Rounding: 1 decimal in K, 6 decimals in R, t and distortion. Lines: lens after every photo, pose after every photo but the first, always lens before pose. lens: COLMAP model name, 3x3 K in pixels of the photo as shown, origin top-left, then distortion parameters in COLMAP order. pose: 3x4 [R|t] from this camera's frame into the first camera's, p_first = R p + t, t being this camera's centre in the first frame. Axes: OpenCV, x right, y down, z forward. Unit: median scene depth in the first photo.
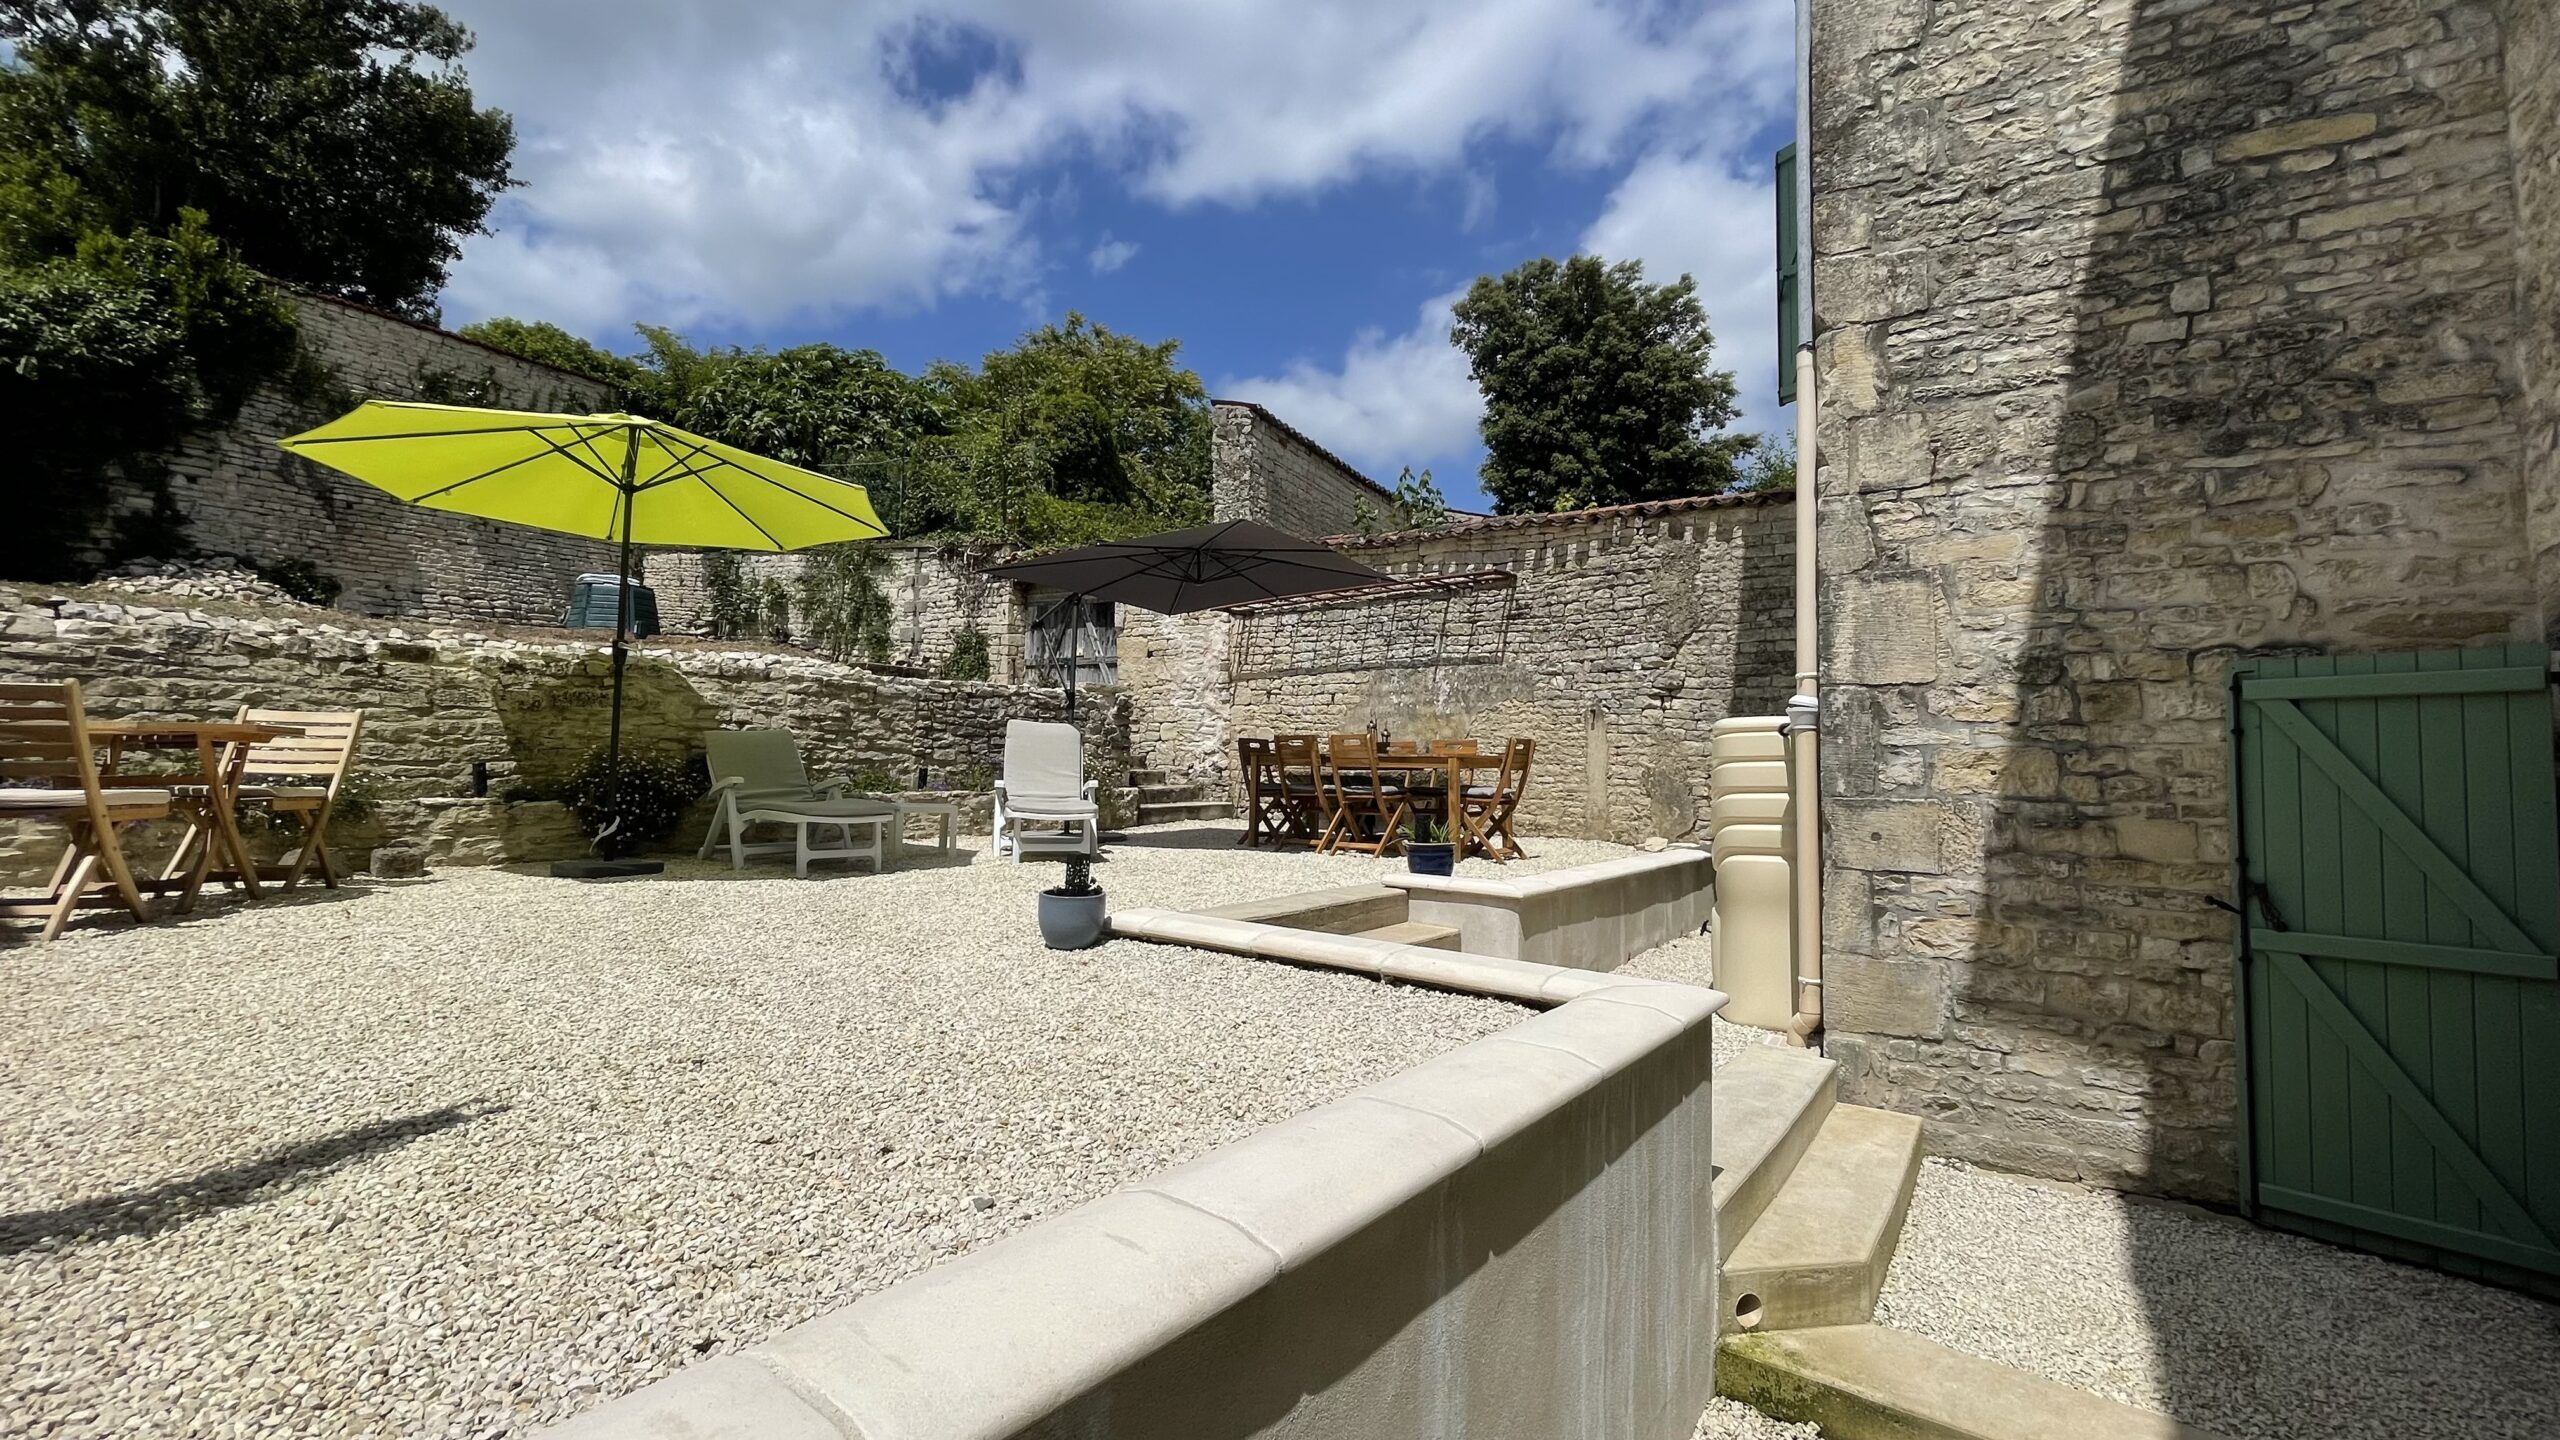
lens RADIAL K [[1033.3, 0, 1289.8], [0, 1033.3, 717.4], [0, 0, 1]] dist [-0.002027, -0.000264]
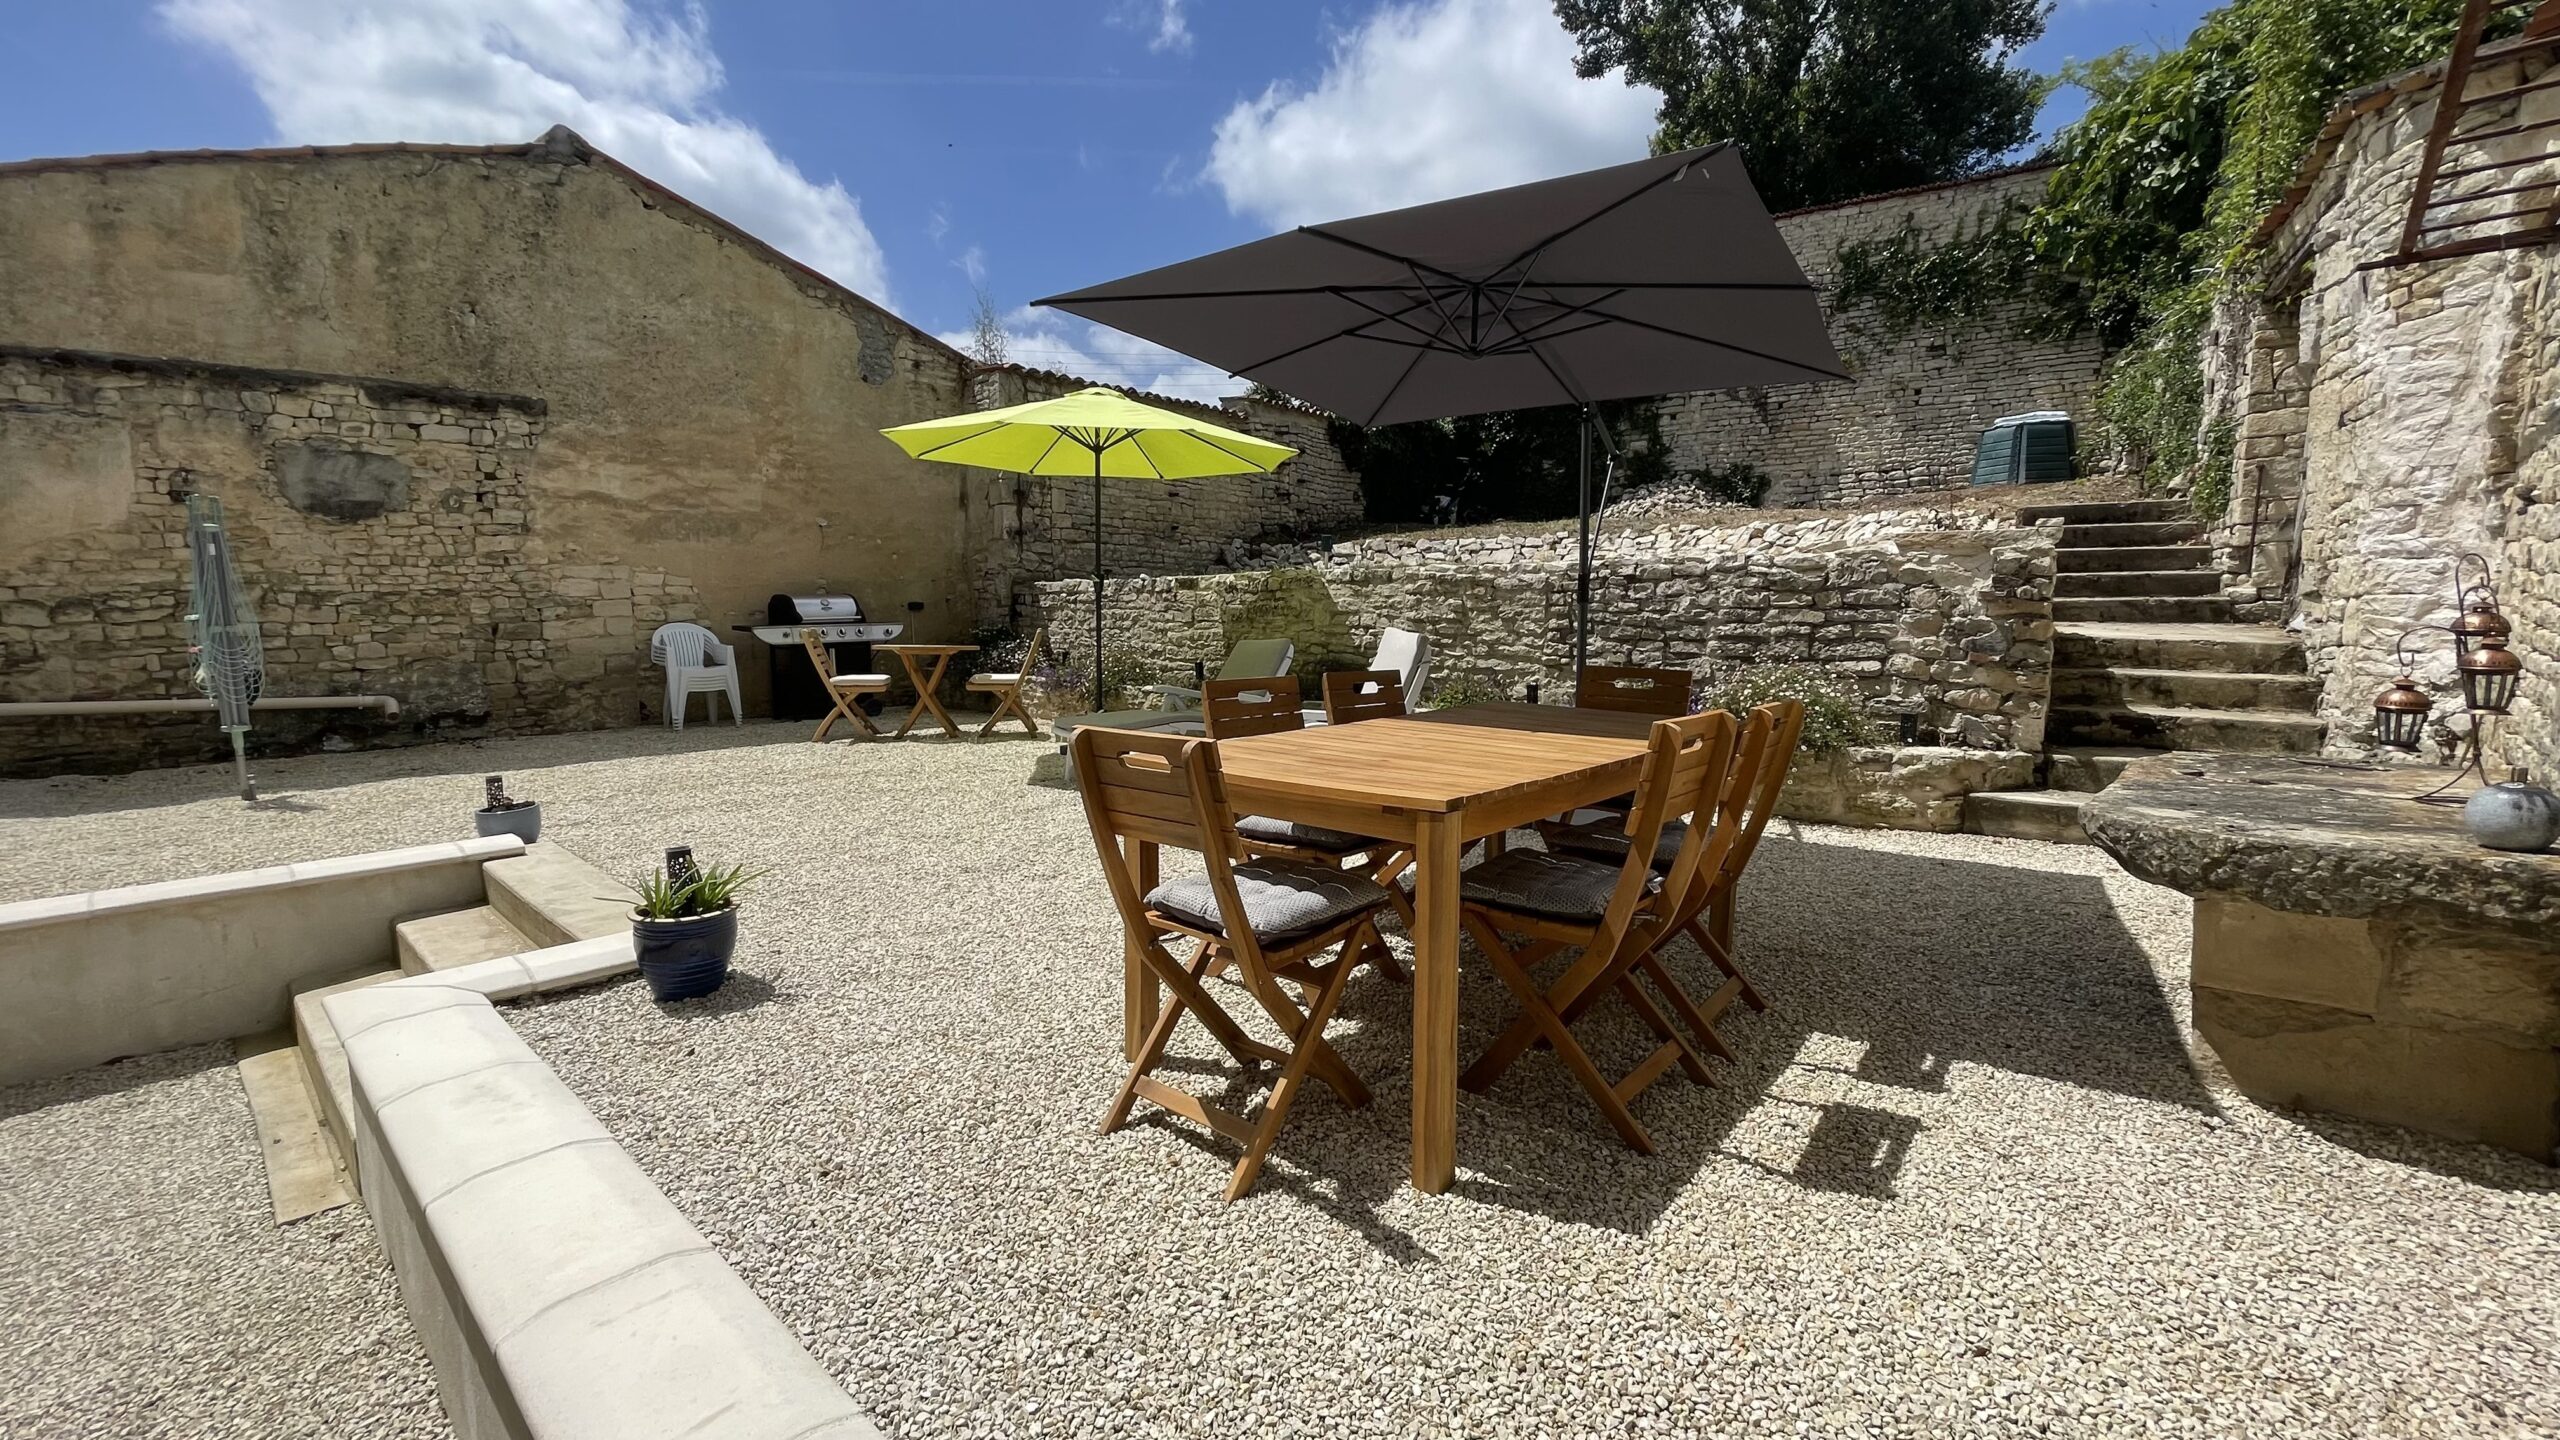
lens RADIAL K [[1033.3, 0, 1286.1], [0, 1033.3, 714.9], [0, 0, 1]] dist [-0.002027, -0.000264]
pose [[-0.081319, 0.098220, -0.991837, 0.413768], [0.044323, 0.994504, 0.094850, -0.007779], [0.995702, -0.036248, -0.085226, 0.894941]]
